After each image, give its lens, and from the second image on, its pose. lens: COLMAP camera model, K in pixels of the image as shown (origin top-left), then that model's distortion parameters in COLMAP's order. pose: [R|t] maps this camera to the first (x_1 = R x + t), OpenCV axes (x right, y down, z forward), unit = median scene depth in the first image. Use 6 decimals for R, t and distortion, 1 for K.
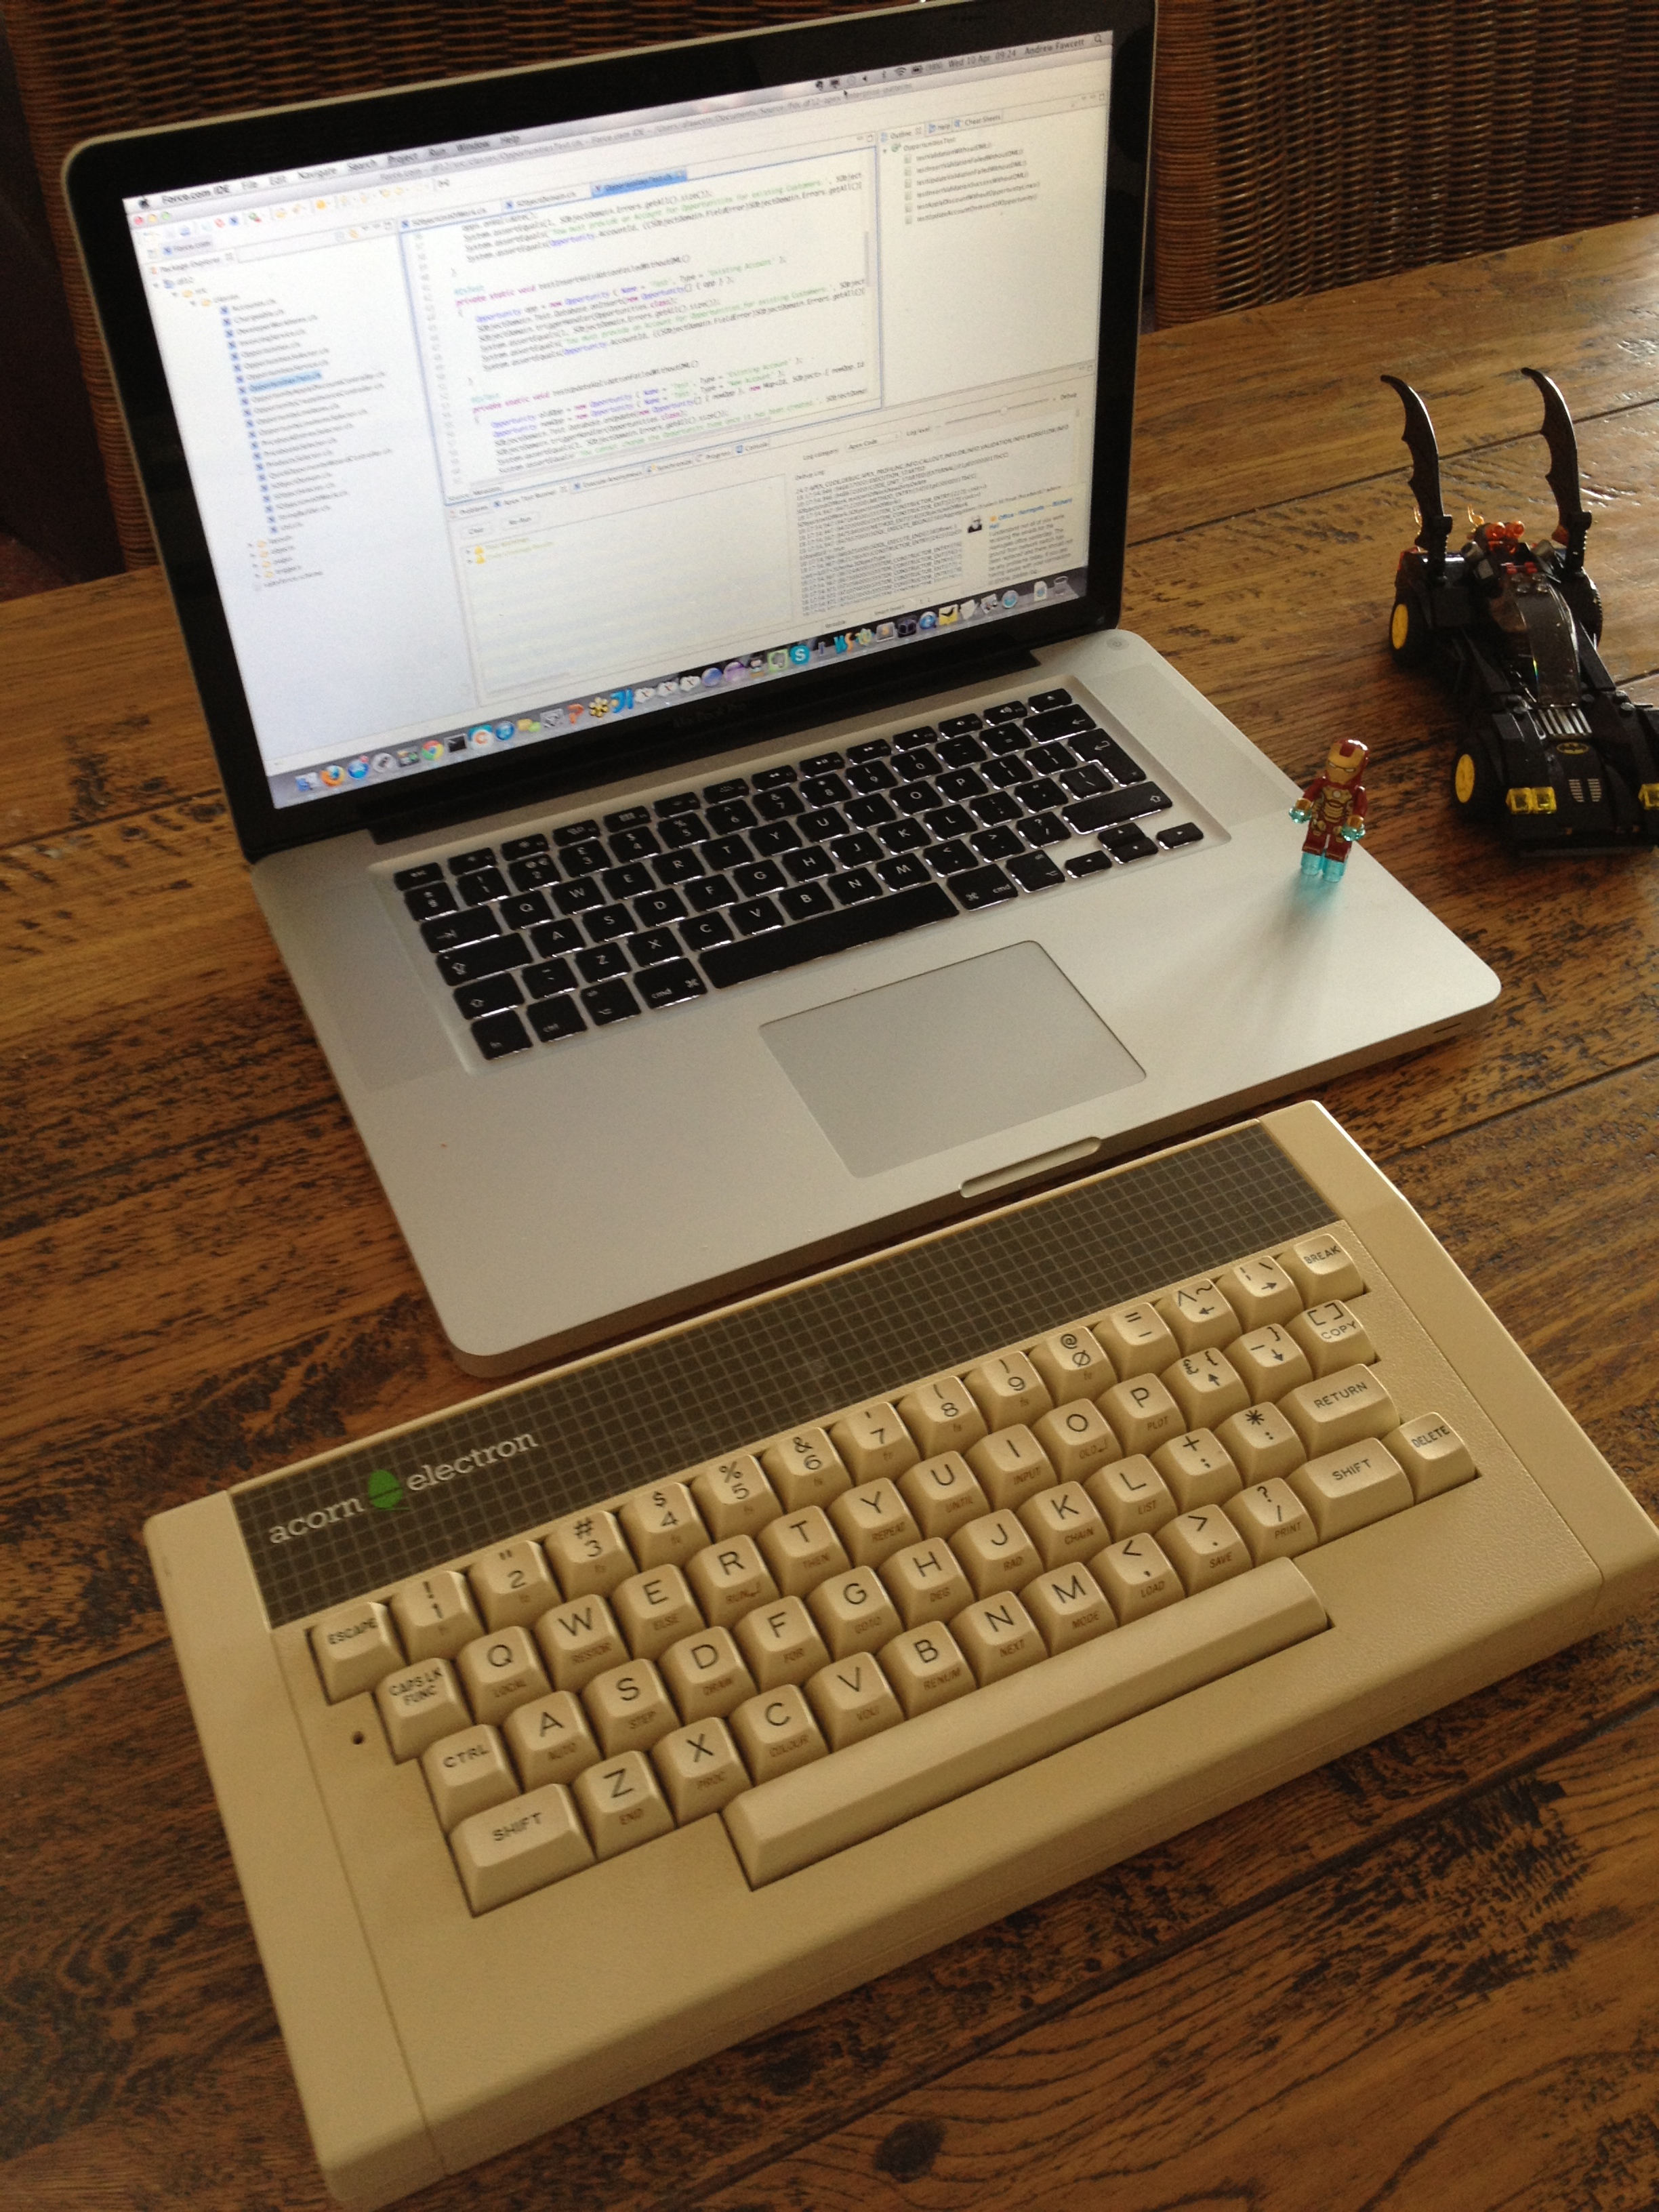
lens RADIAL K [[2228.4, 0, 829.5], [0, 2228.4, 1106.0], [0, 0, 1]] dist [0.102810, -0.314619]
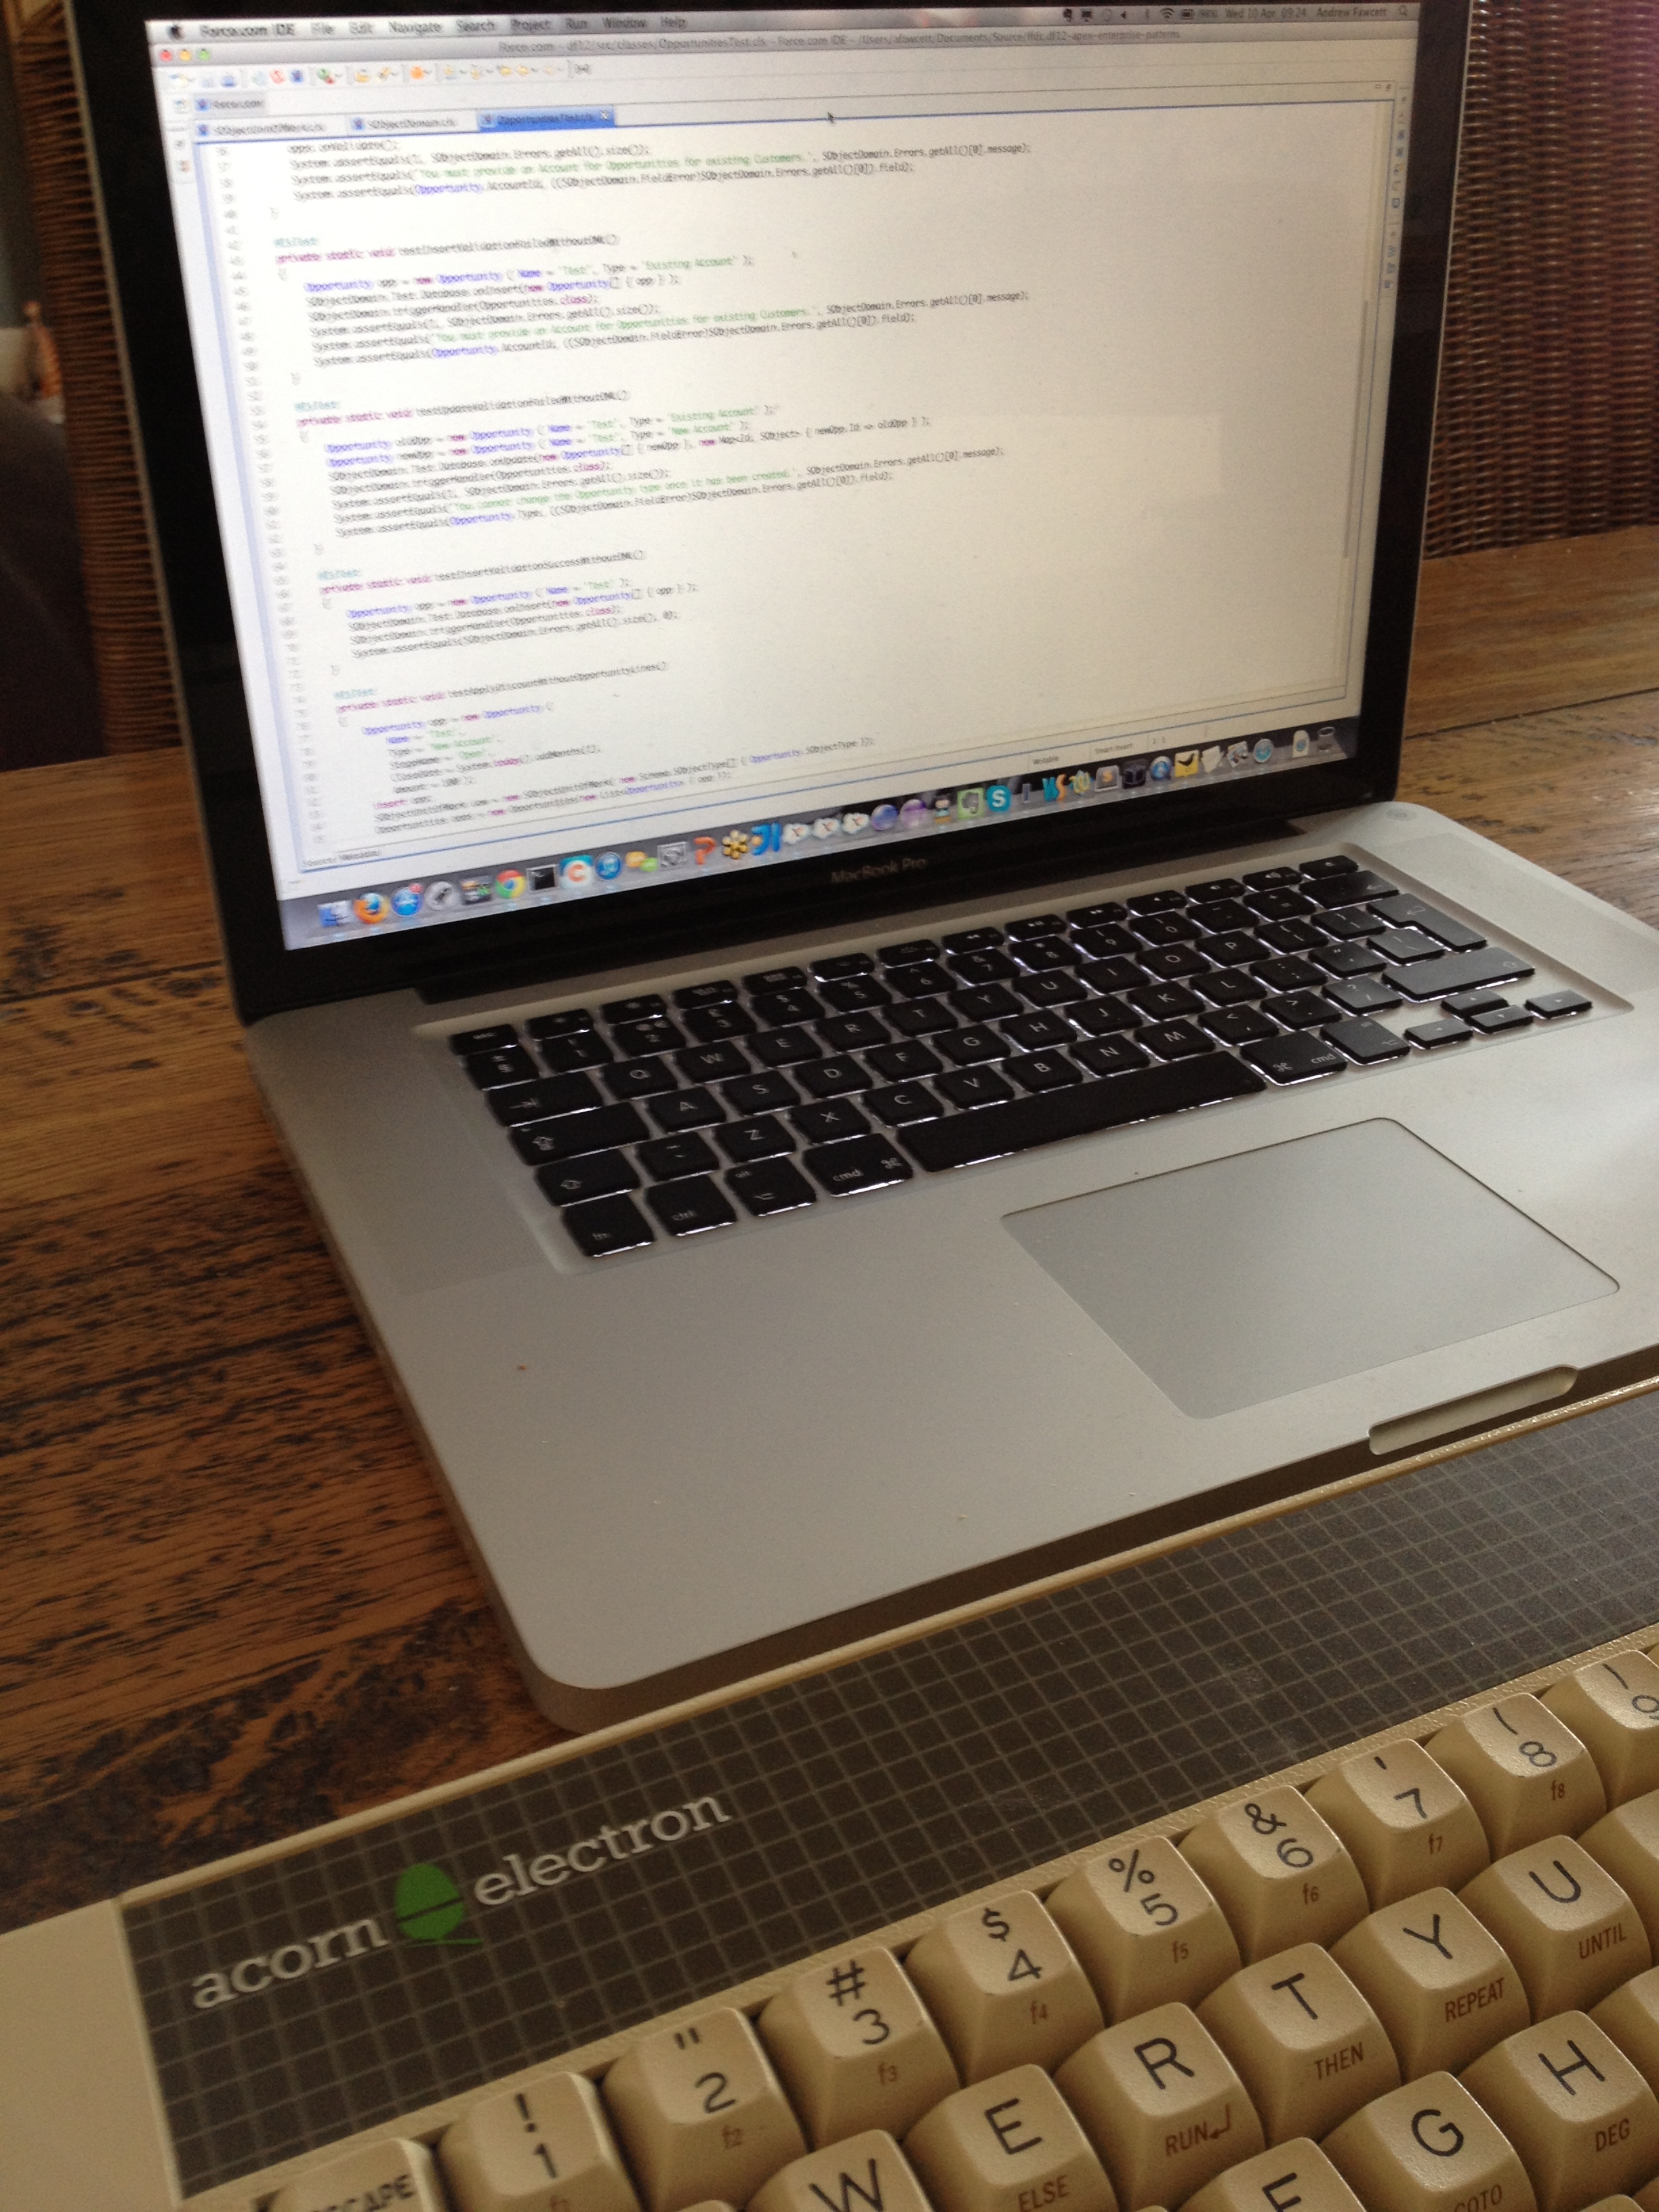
lens RADIAL K [[2243.8, 0, 828.8], [0, 2243.8, 1019.5], [0, 0, 1]] dist [0.097909, -0.248988]
pose [[0.999917, 0.012144, 0.004205, -0.083086], [-0.010558, 0.962784, -0.270066, 0.085223], [-0.007328, 0.269999, 0.962833, 0.336079]]
